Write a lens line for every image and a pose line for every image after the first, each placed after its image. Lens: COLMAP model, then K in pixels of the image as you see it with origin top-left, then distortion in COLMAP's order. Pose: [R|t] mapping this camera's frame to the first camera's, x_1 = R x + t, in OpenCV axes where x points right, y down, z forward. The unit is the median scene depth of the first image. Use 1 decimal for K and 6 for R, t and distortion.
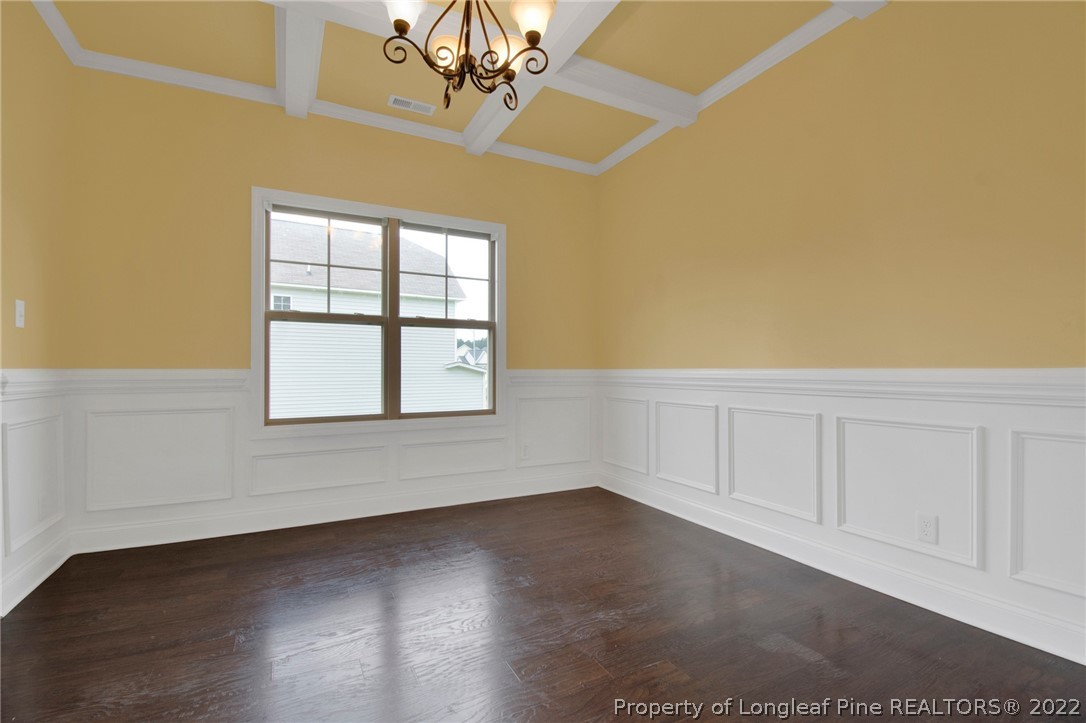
lens RADIAL K [[502.4, 0, 535.1], [0, 502.4, 367.3], [0, 0, 1]] dist [-0.003515, -0.001294]
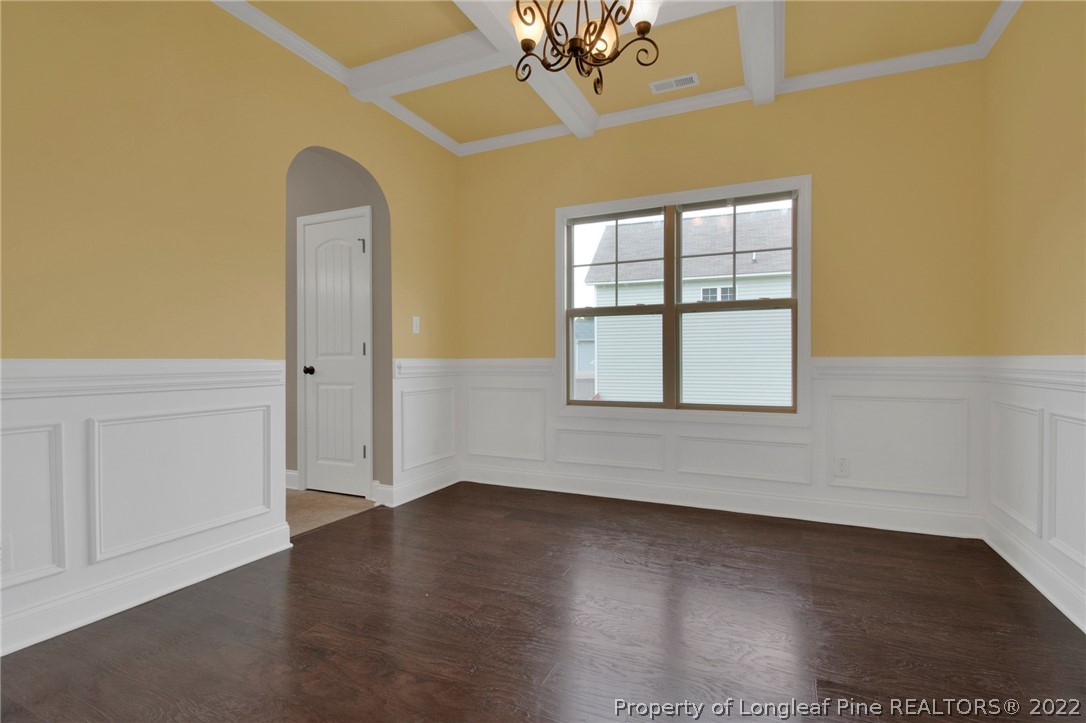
lens RADIAL K [[502.4, 0, 531.1], [0, 502.4, 355.5], [0, 0, 1]] dist [-0.003515, -0.001294]
pose [[0.610345, -0.005235, -0.792118, 0.326024], [0.006098, 0.999980, -0.001911, -0.000098], [0.792112, -0.003664, 0.610365, 0.182788]]
